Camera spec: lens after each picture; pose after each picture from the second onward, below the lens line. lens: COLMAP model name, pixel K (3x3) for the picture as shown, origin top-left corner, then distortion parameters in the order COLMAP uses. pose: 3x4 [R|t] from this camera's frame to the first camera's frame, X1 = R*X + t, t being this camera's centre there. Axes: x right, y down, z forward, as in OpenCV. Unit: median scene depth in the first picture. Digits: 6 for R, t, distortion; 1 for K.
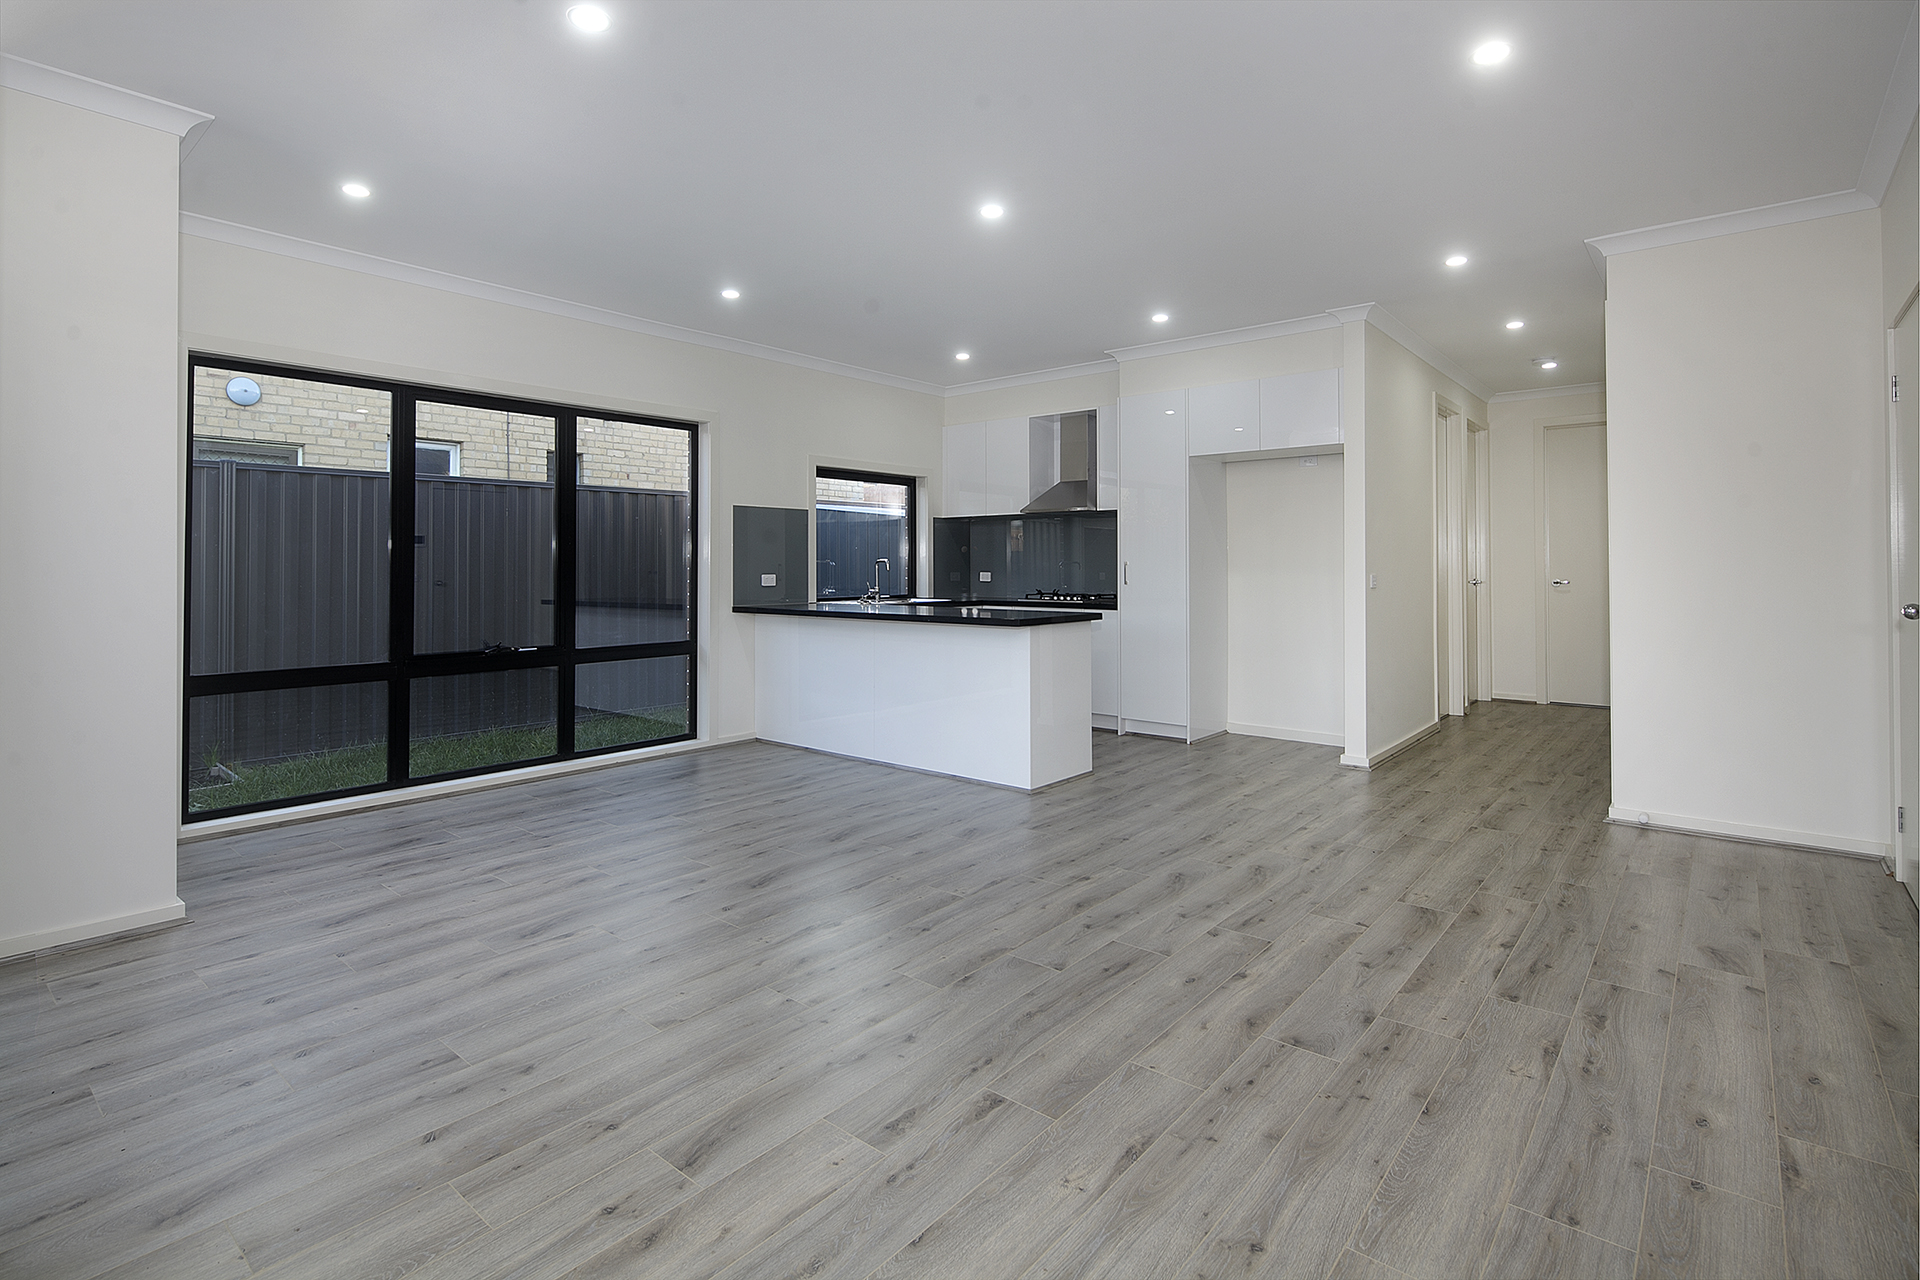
lens RADIAL K [[916.2, 0, 961.8], [0, 916.2, 565.1], [0, 0, 1]] dist [-0.003001, -0.000111]
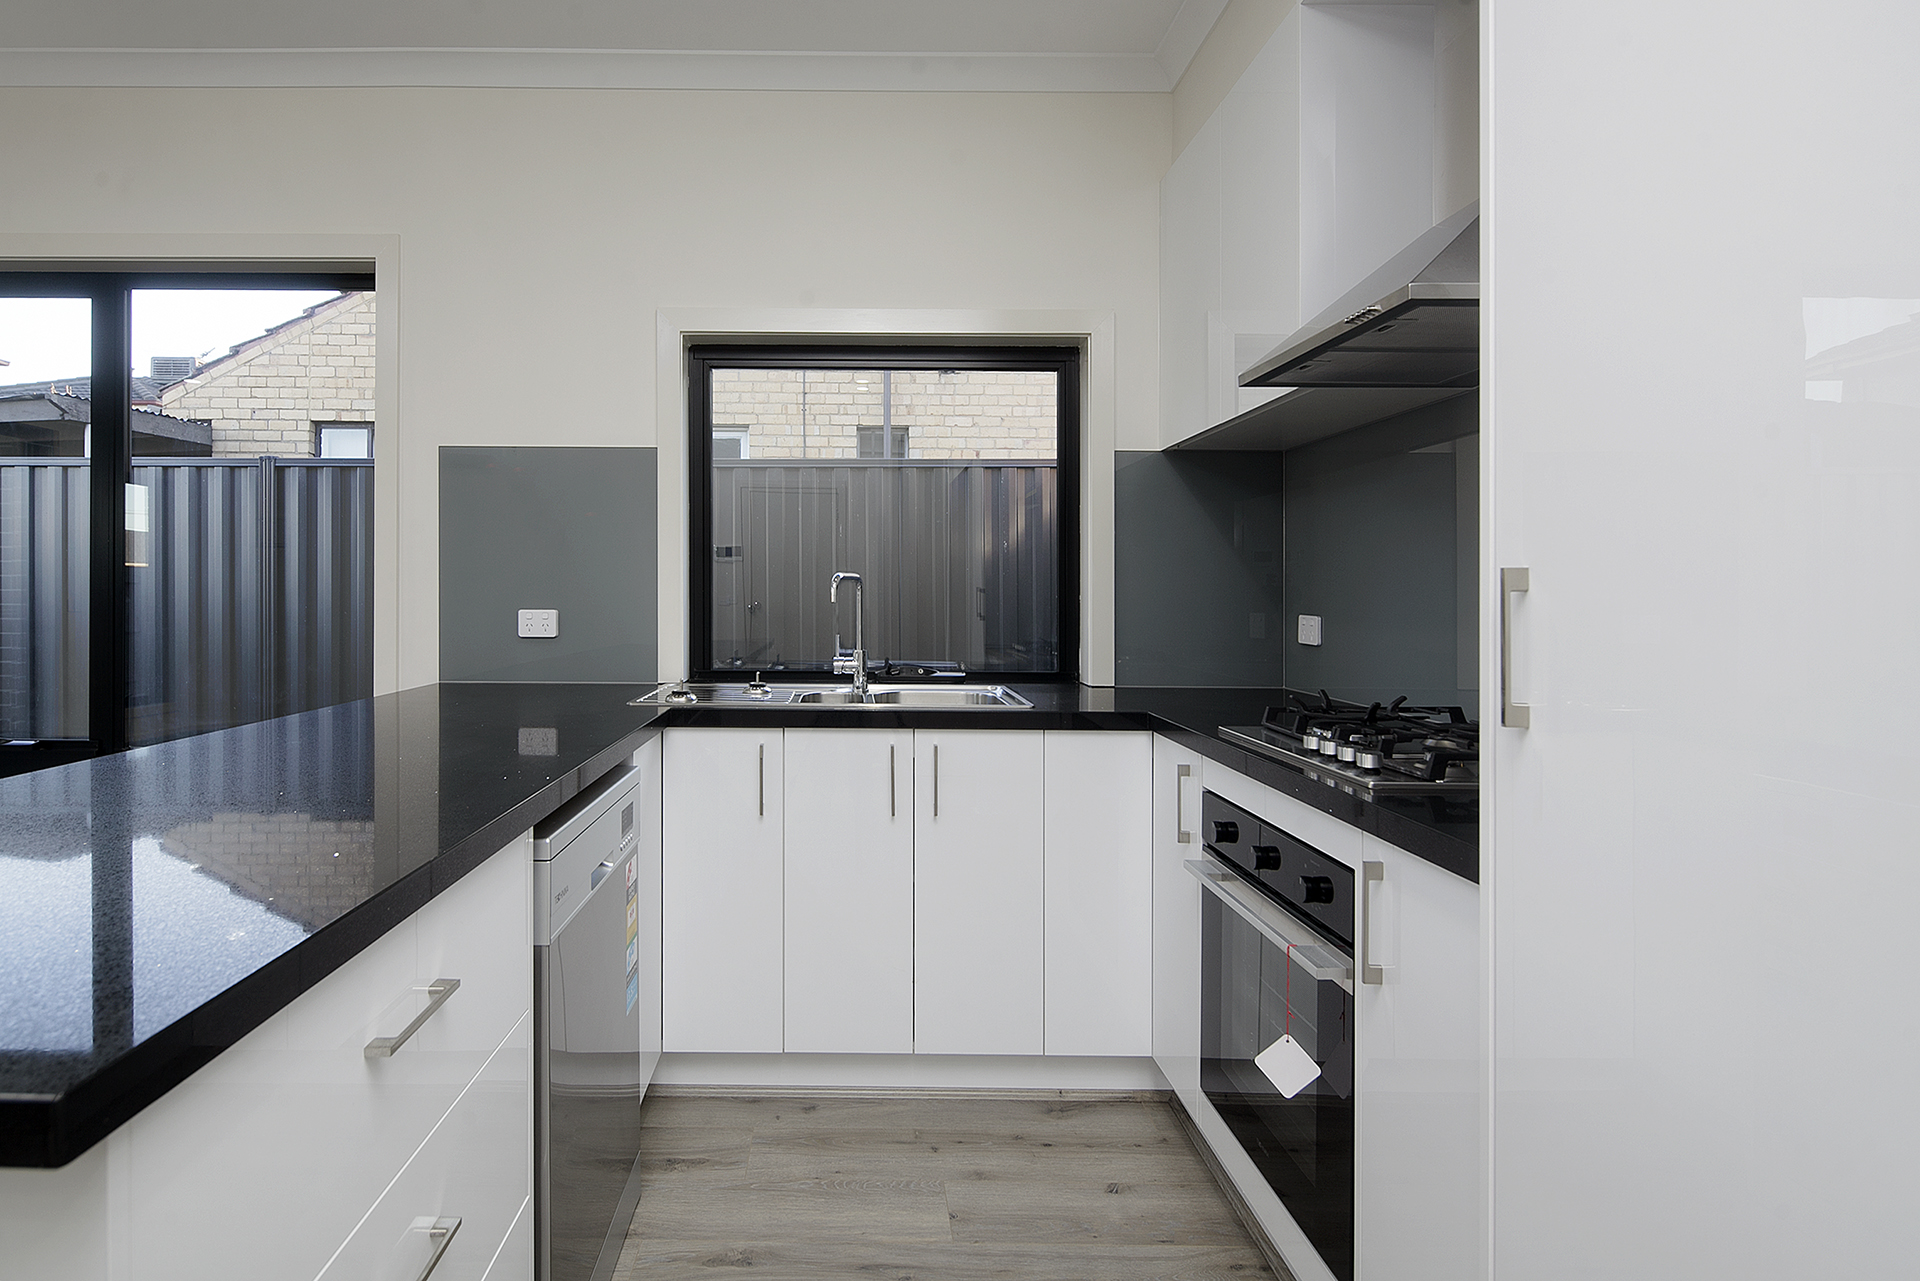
lens RADIAL K [[950.4, 0, 962.1], [0, 950.4, 598.2], [0, 0, 1]] dist [0.000861, 0.000287]
pose [[0.648606, 0.012646, -0.761019, 0.171181], [-0.007038, 0.999919, 0.010617, -0.000552], [0.761092, -0.001530, 0.648643, 0.619011]]
